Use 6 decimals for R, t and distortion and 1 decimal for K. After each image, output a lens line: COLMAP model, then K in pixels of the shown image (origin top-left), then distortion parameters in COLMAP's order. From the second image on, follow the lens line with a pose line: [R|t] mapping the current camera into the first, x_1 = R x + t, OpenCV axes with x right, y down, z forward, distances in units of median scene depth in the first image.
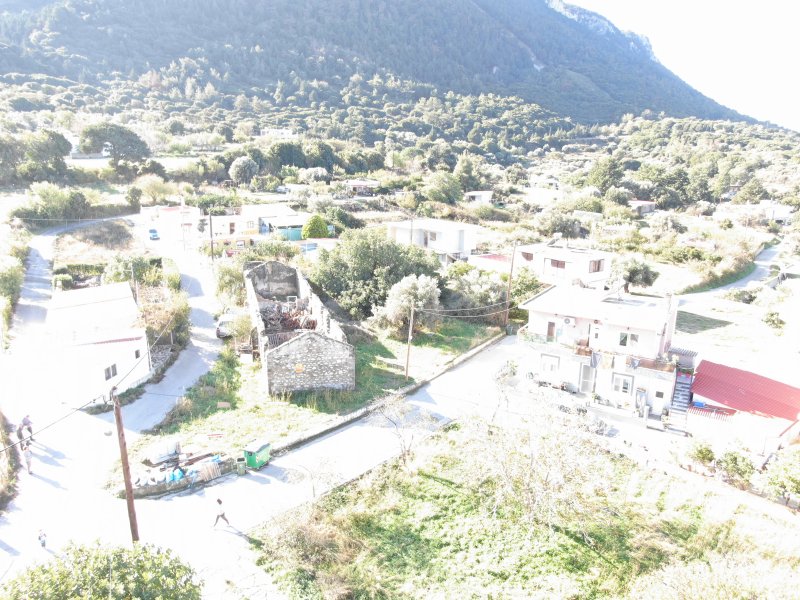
lens RADIAL K [[571.8, 0, 404.4], [0, 571.8, 300.5], [0, 0, 1]] dist [-0.024517, 0.008453]
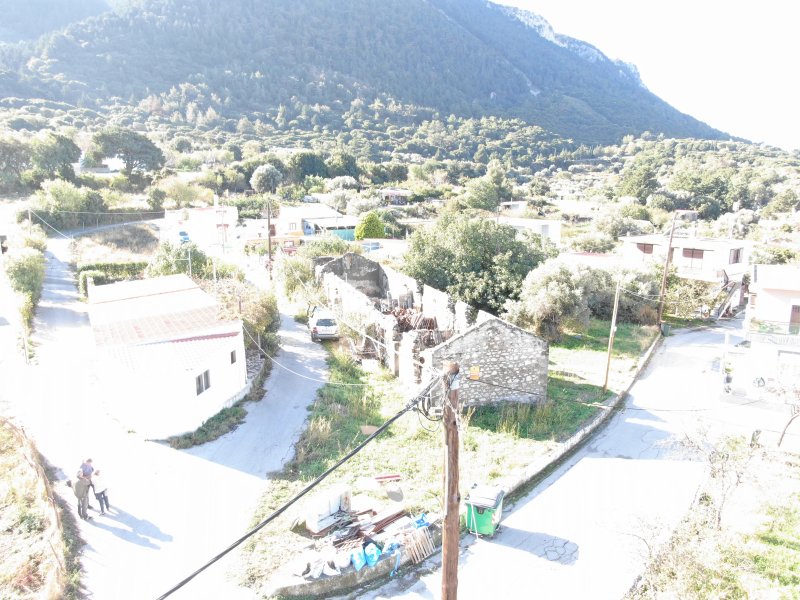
lens RADIAL K [[571.8, 0, 404.4], [0, 571.8, 300.5], [0, 0, 1]] dist [-0.024517, 0.008453]
pose [[0.999787, -0.016942, 0.011816, -0.104140], [0.017506, 0.998626, -0.049401, 0.024413], [-0.010963, 0.049597, 0.998709, 0.121301]]
